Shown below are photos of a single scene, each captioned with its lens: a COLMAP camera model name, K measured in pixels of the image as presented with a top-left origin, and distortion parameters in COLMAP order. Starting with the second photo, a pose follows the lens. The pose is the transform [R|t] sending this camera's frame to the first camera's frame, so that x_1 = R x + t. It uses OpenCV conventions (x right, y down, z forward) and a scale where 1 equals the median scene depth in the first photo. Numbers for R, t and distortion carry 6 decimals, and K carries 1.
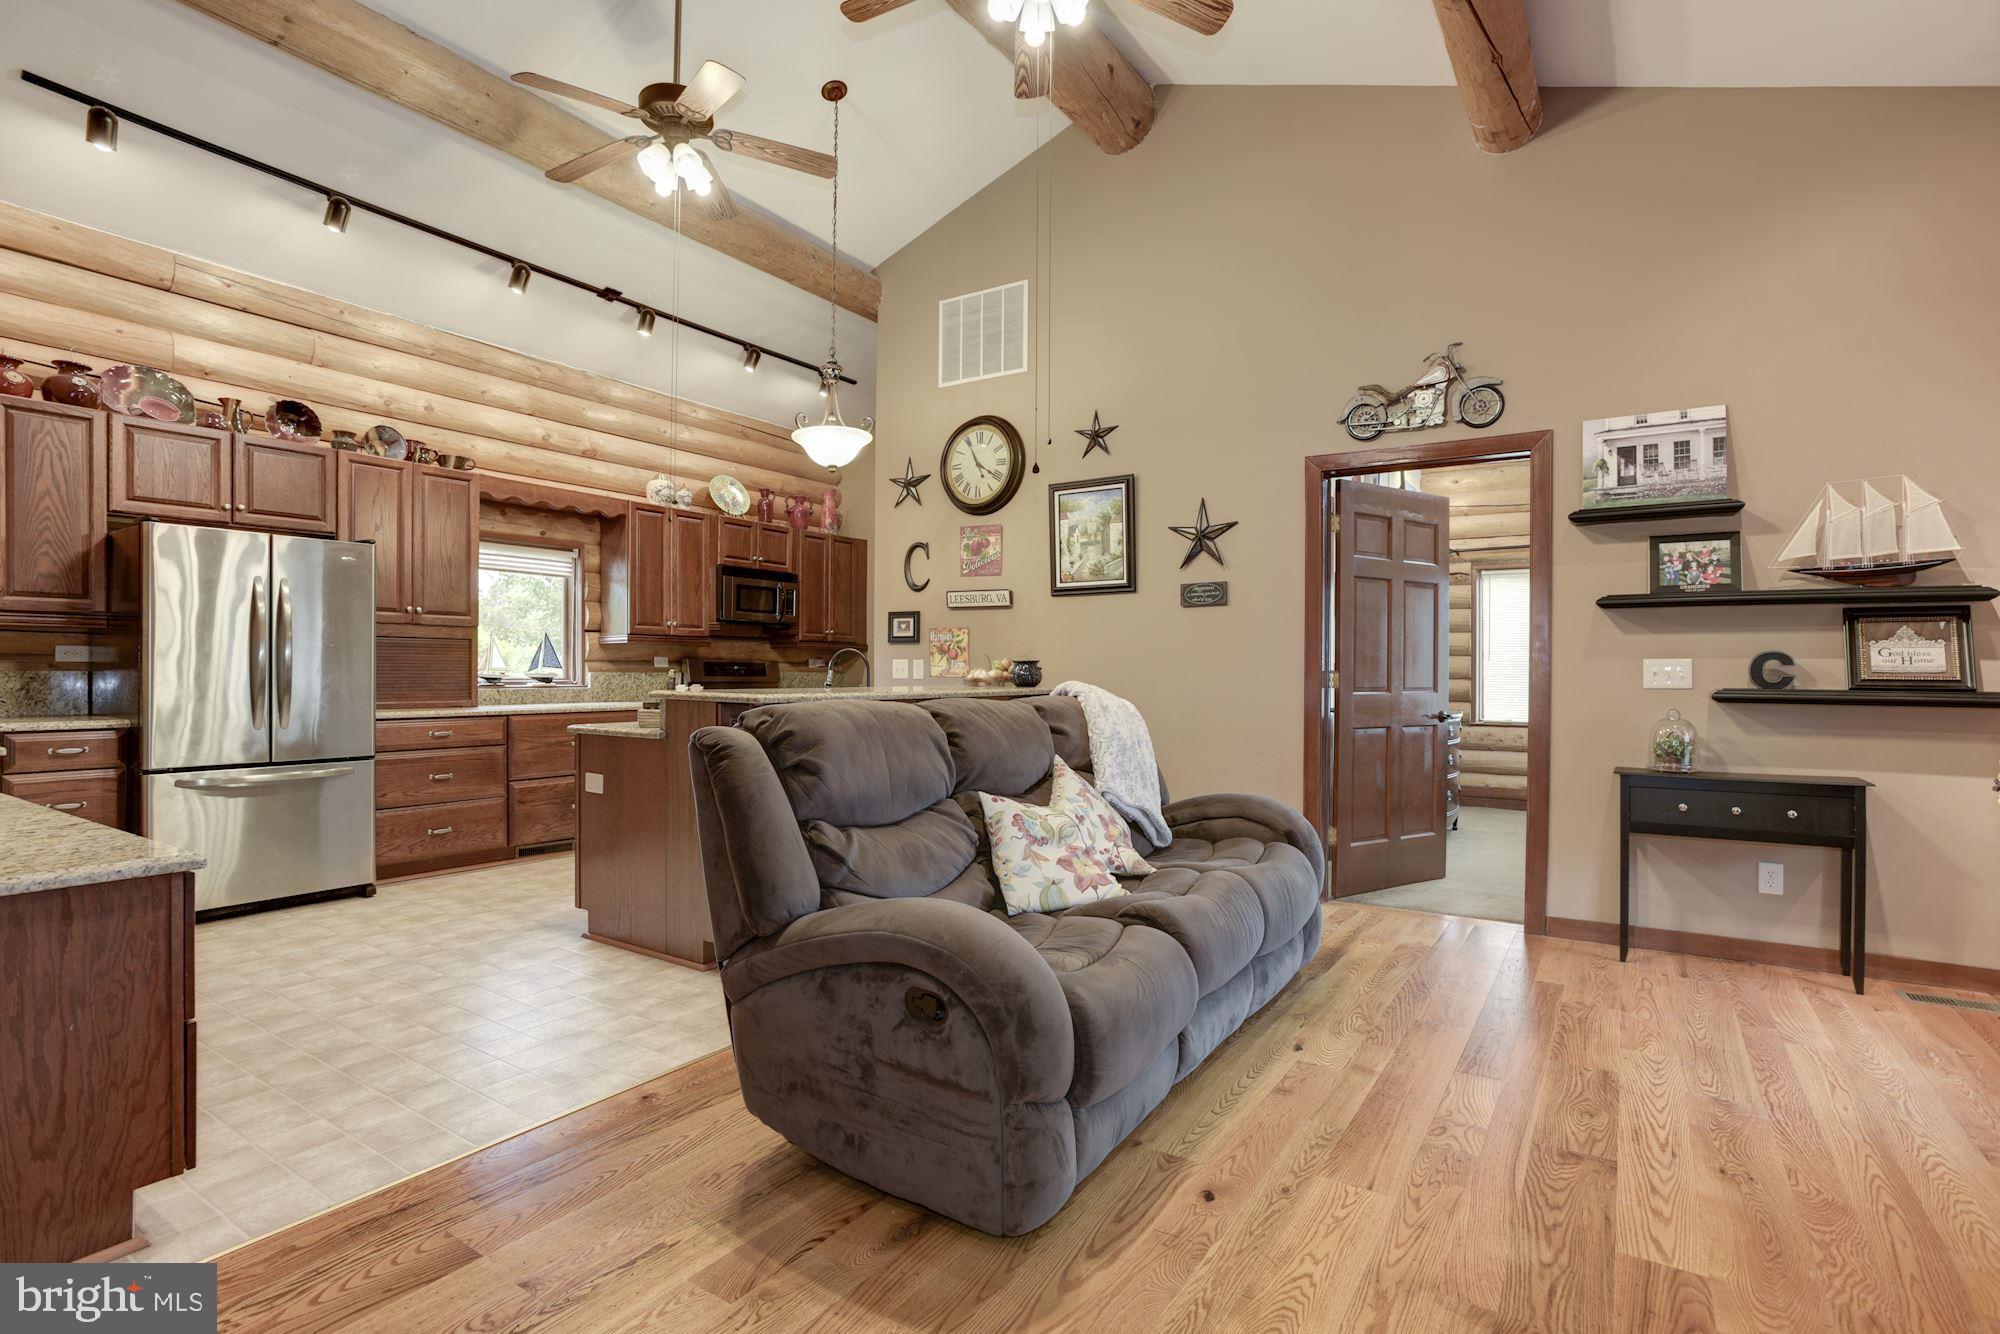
lens RADIAL K [[959.0, 0, 1003.3], [0, 959.0, 673.9], [0, 0, 1]] dist [-0.053420, 0.025153]
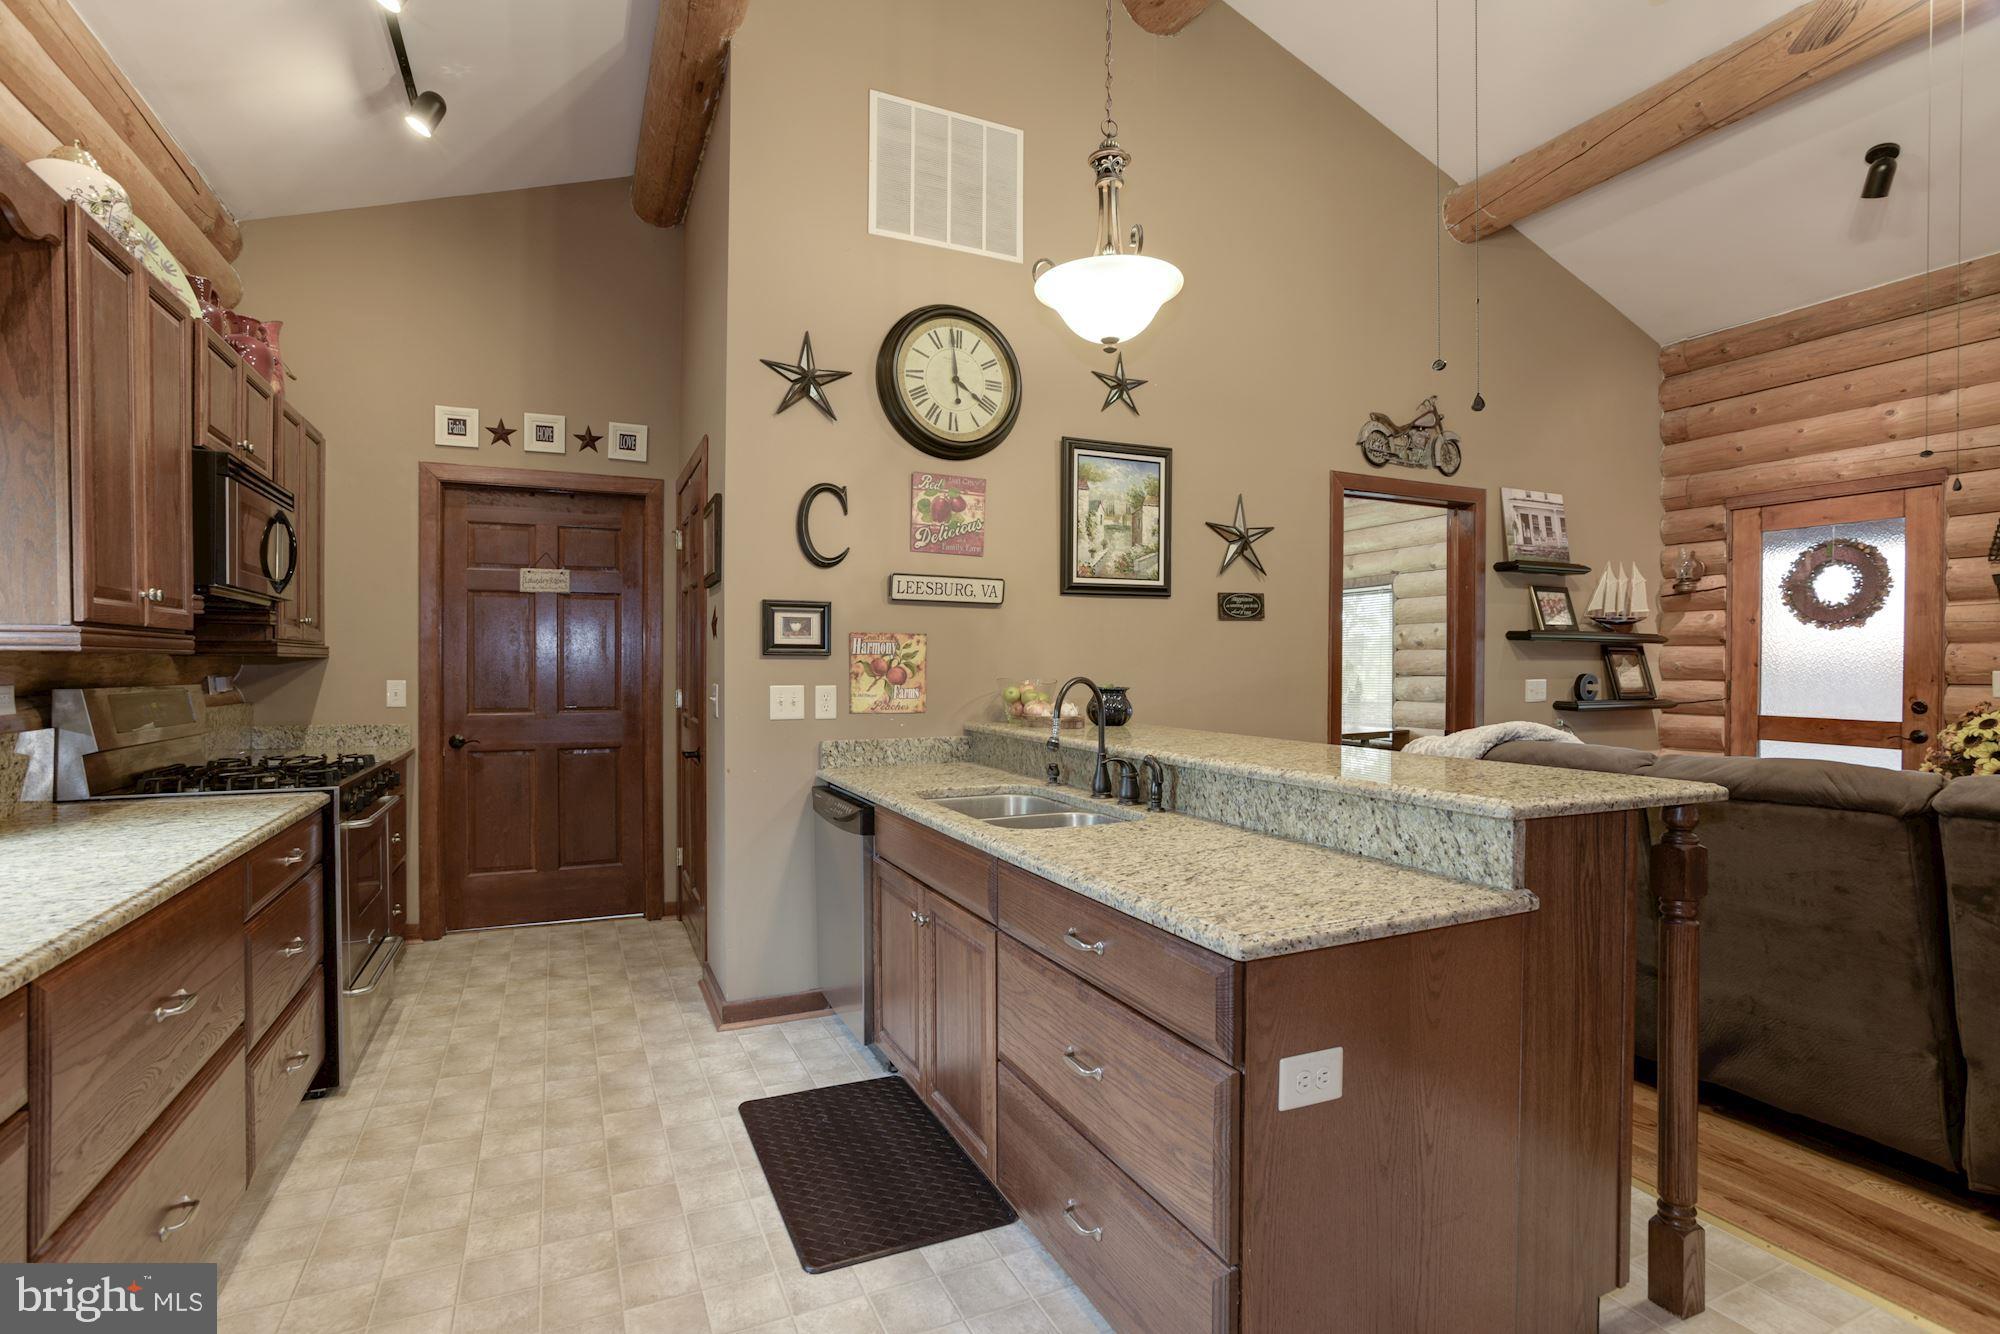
lens RADIAL K [[959.0, 0, 1002.2], [0, 959.0, 669.8], [0, 0, 1]] dist [-0.053420, 0.025153]
pose [[0.525590, -0.010442, 0.850674, -0.607034], [0.005019, 0.999945, 0.009173, -0.033436], [-0.850723, -0.000552, 0.525614, 0.696867]]
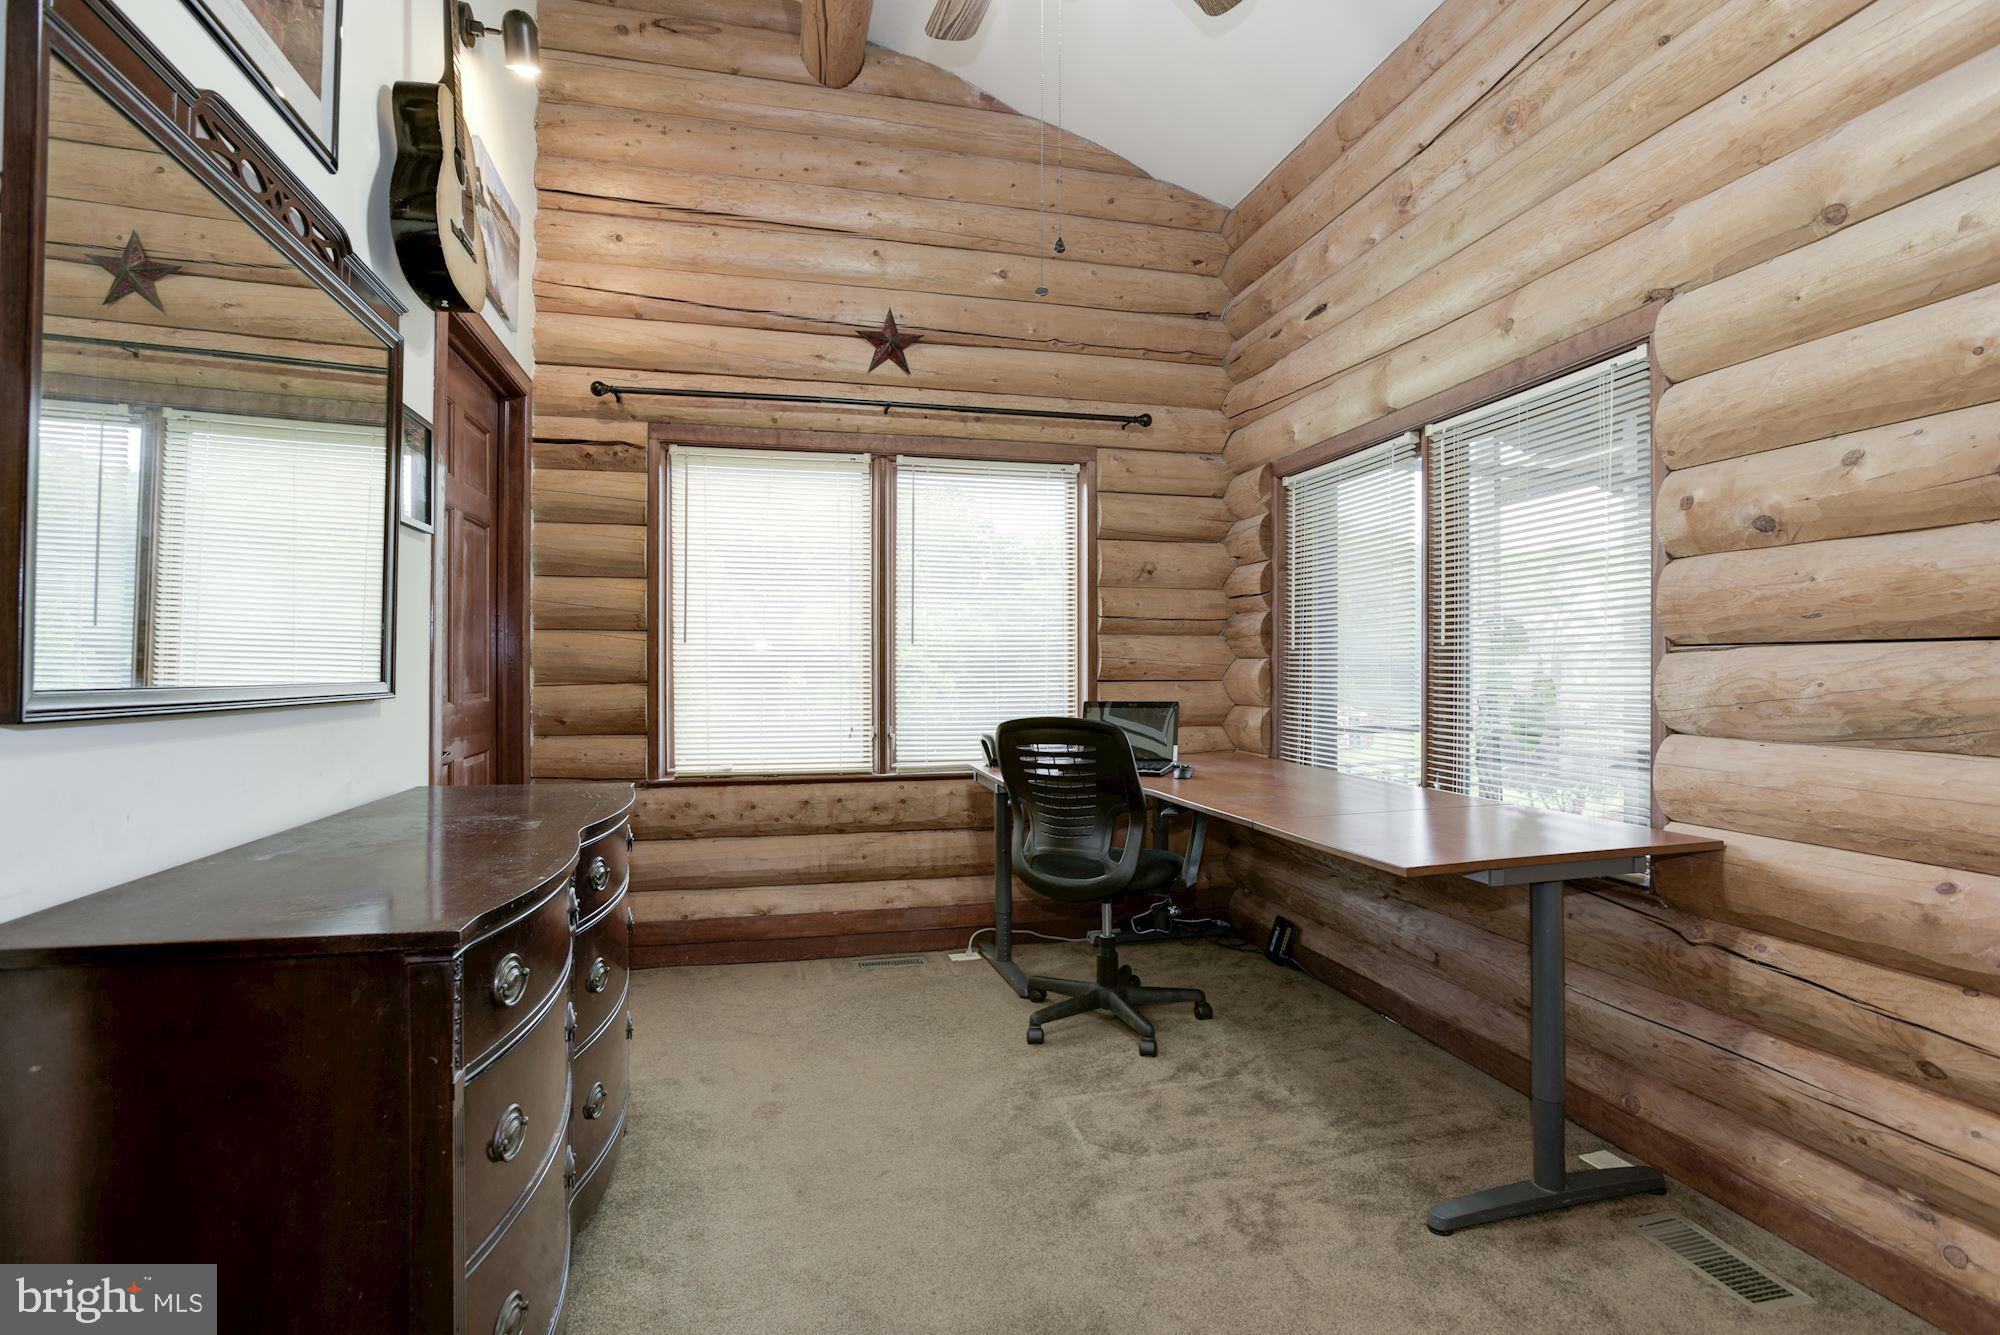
lens RADIAL K [[959.0, 0, 1010.1], [0, 959.0, 665.7], [0, 0, 1]] dist [-0.053420, 0.025153]
pose [[0.671205, -0.001786, 0.741270, 0.424969], [0.005145, 0.999984, -0.002250, -0.001169], [-0.741254, 0.005324, 0.671204, 0.882265]]
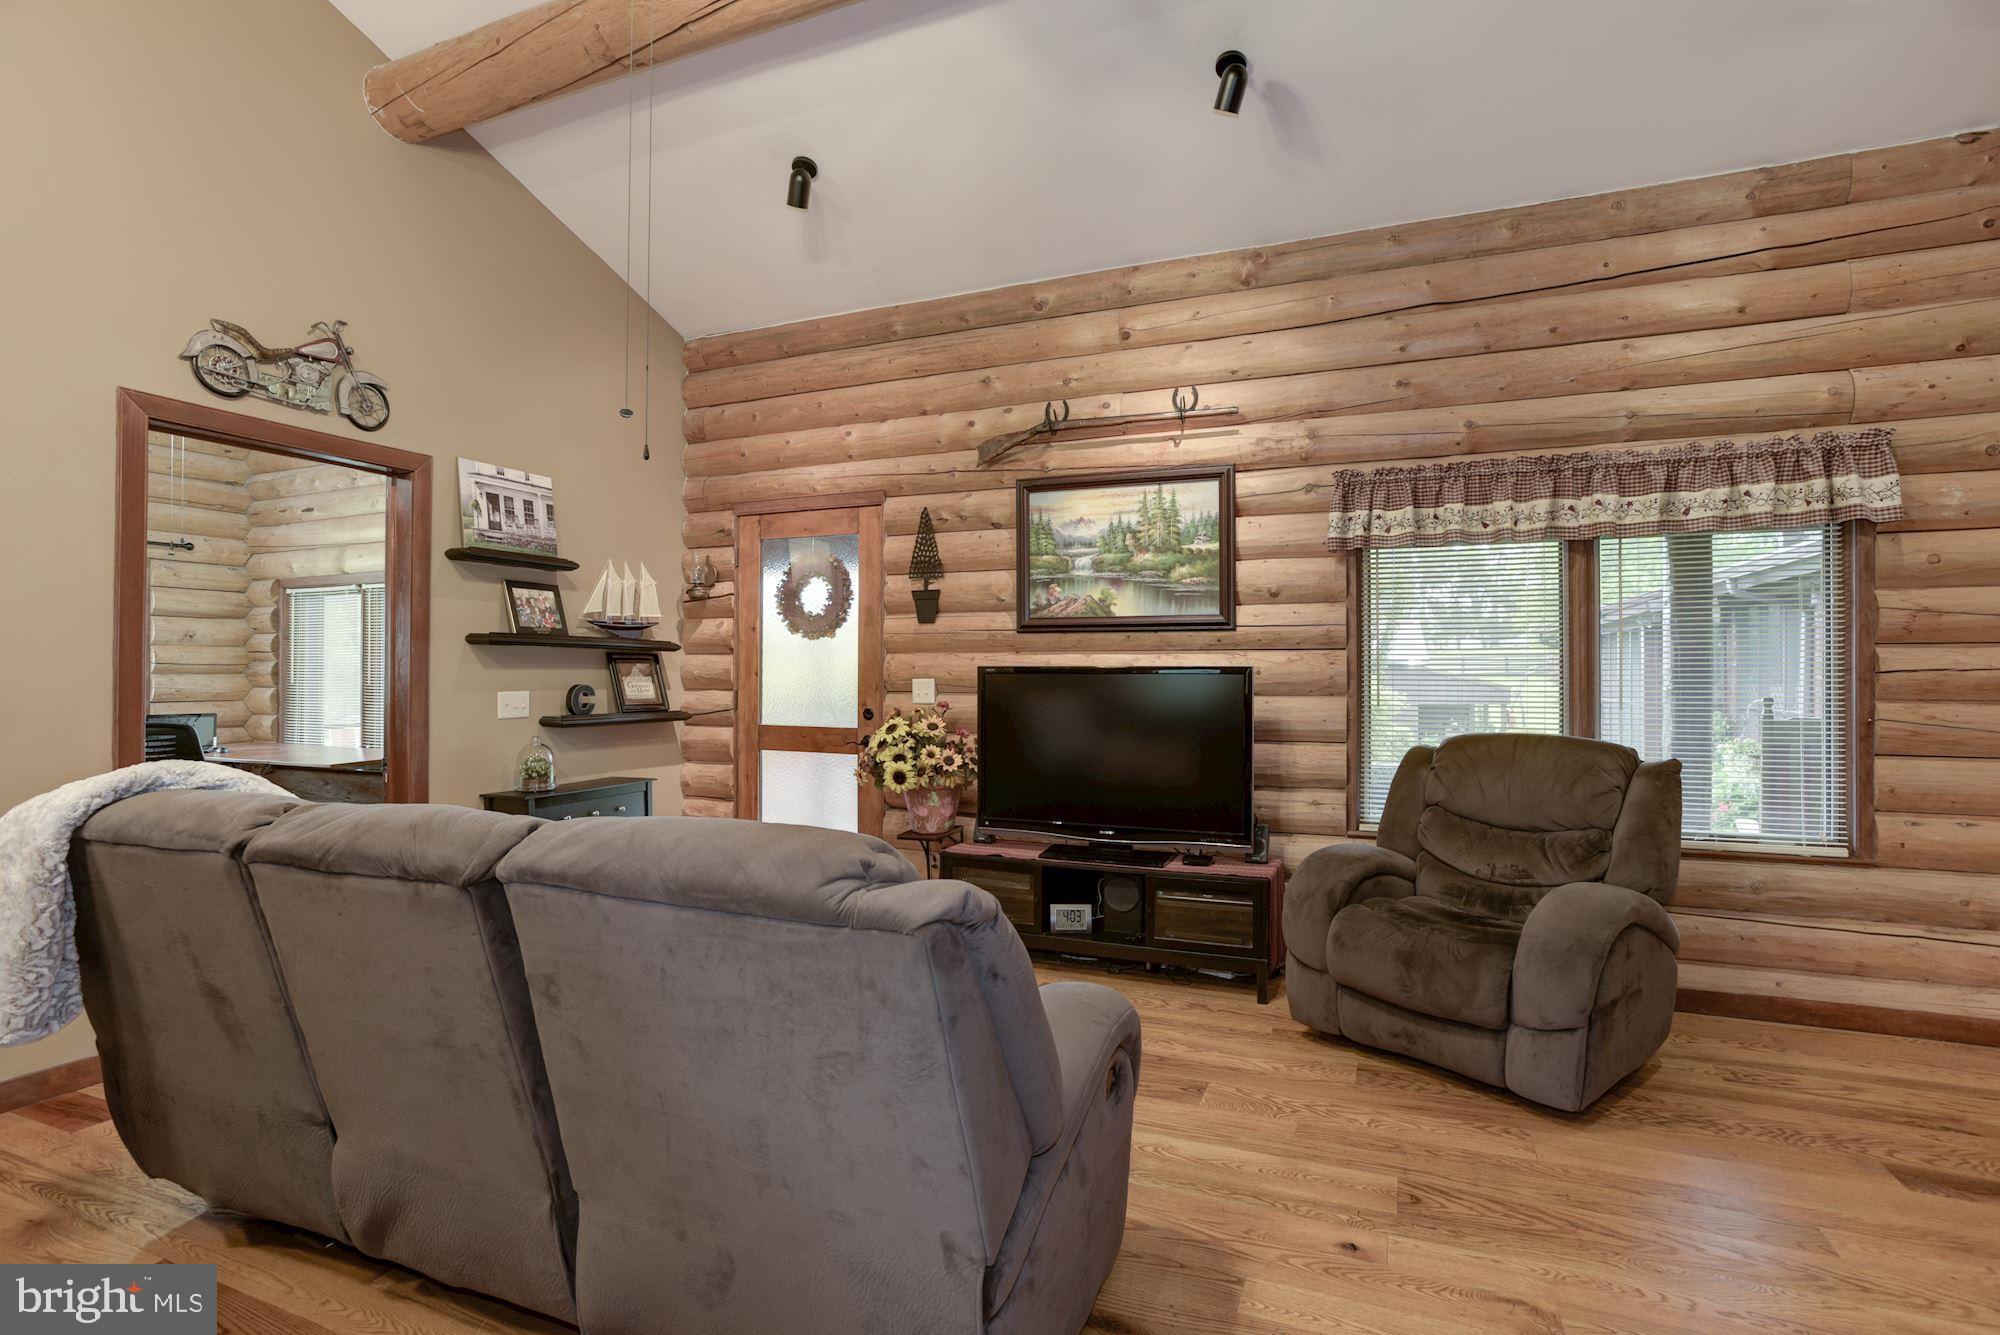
lens RADIAL K [[959.0, 0, 1004.4], [0, 959.0, 670.6], [0, 0, 1]] dist [-0.053420, 0.025153]
pose [[-0.187803, -0.001177, 0.982206, -0.376138], [0.004249, 0.999989, 0.002011, -0.029970], [-0.982198, 0.004551, -0.187796, 0.473295]]
